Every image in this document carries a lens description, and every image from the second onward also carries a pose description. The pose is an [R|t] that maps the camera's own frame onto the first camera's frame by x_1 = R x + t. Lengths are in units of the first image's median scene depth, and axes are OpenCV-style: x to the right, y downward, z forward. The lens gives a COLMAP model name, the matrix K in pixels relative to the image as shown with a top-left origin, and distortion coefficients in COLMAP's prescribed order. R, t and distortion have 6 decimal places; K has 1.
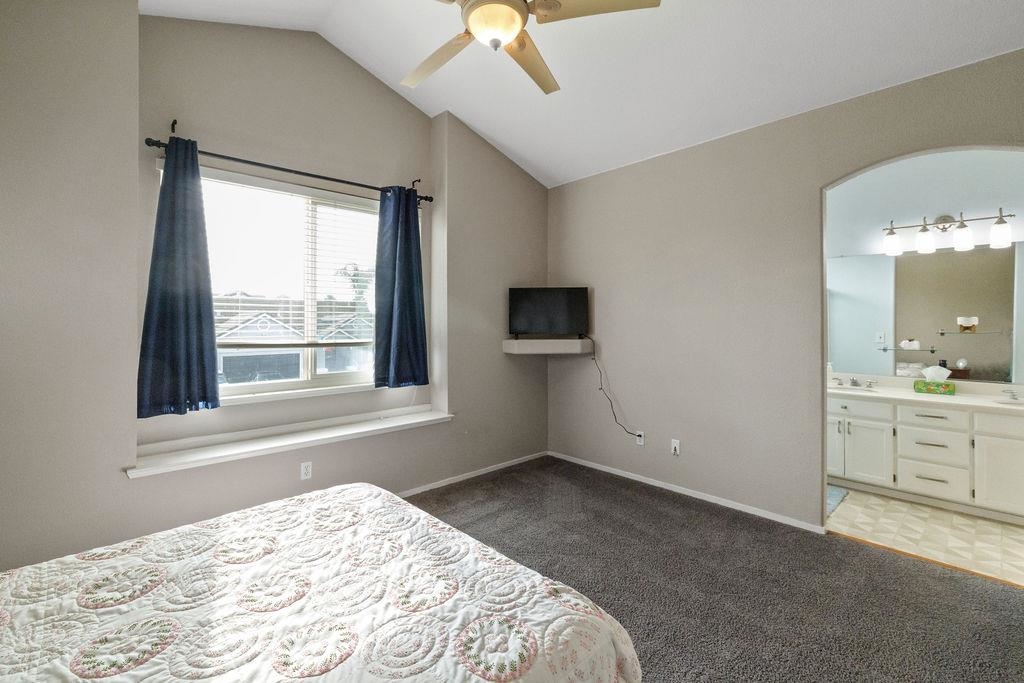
lens RADIAL K [[449.6, 0, 508.9], [0, 449.6, 319.6], [0, 0, 1]] dist [-0.001974, 0.001848]
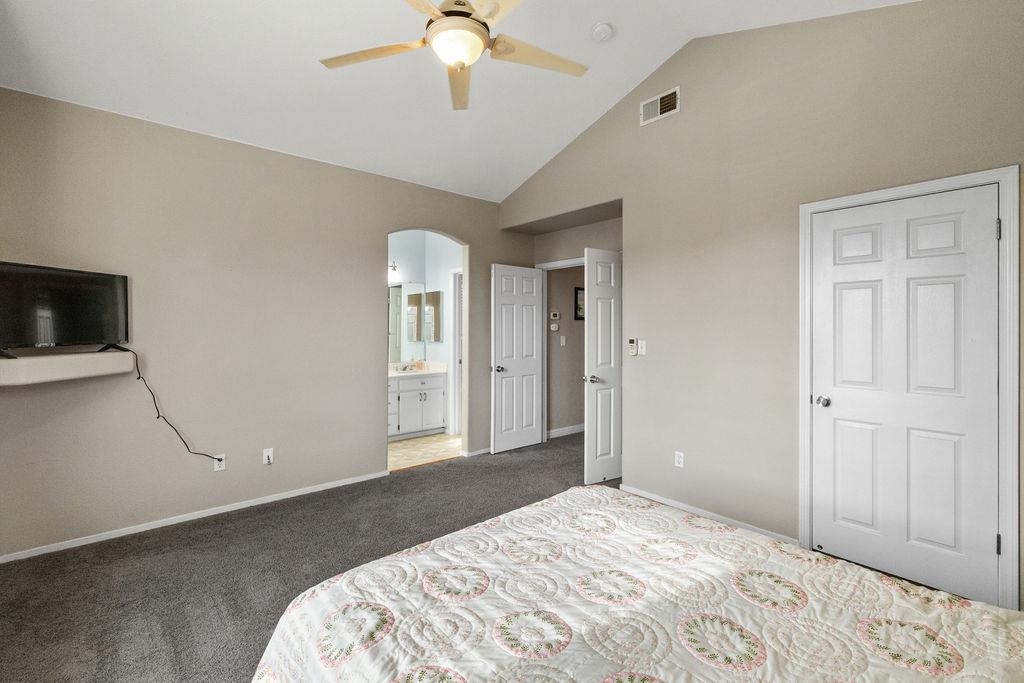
lens RADIAL K [[449.6, 0, 509.2], [0, 449.6, 333.8], [0, 0, 1]] dist [-0.001974, 0.001848]
pose [[0.036503, -0.009211, 0.999291, -0.678719], [-0.008276, 0.999920, 0.009519, 0.005300], [-0.999299, -0.008618, 0.036424, 0.522504]]
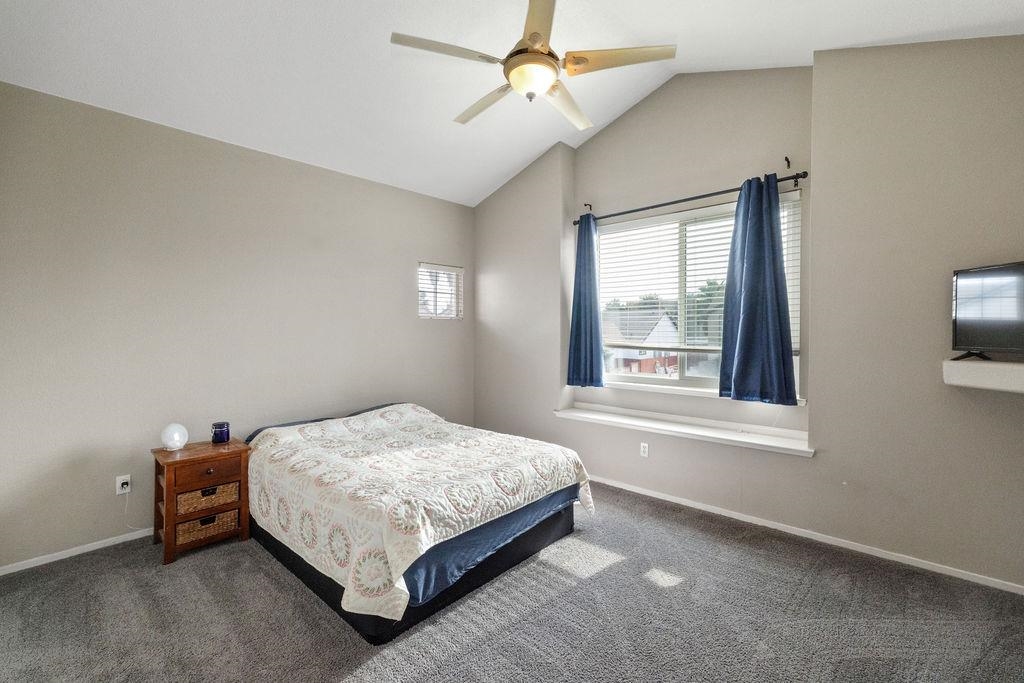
lens RADIAL K [[449.6, 0, 519.4], [0, 449.6, 336.9], [0, 0, 1]] dist [-0.001974, 0.001848]
pose [[0.086546, 0.025474, -0.995922, 0.730293], [0.005179, 0.999648, 0.026019, -0.009341], [0.996234, -0.007409, 0.086383, 0.537531]]
